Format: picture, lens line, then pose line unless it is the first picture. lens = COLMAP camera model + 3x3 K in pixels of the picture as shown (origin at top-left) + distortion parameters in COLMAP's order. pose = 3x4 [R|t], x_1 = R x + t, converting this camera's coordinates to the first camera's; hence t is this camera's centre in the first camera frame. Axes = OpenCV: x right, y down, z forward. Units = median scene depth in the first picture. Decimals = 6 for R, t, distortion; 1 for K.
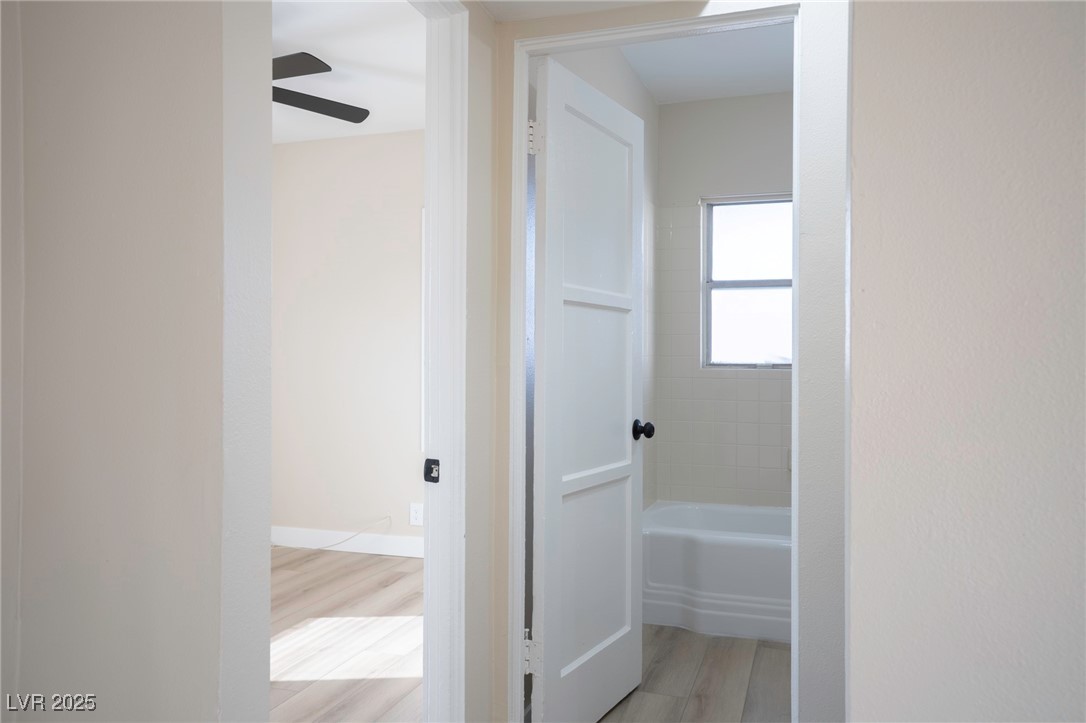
lens RADIAL K [[817.1, 0, 543.5], [0, 817.1, 358.7], [0, 0, 1]] dist [0.003706, 0.041804]
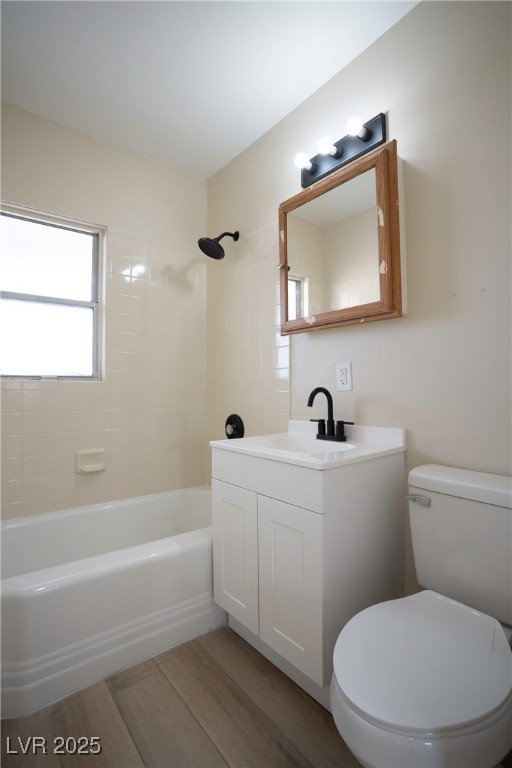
lens RADIAL K [[378.7, 0, 252.7], [0, 378.7, 384.9], [0, 0, 1]] dist [-0.062567, -0.000096]
pose [[0.565233, -0.000525, 0.824931, 0.022613], [-0.000460, 0.999999, 0.000952, 0.017222], [-0.824931, -0.000918, 0.565232, 0.499491]]
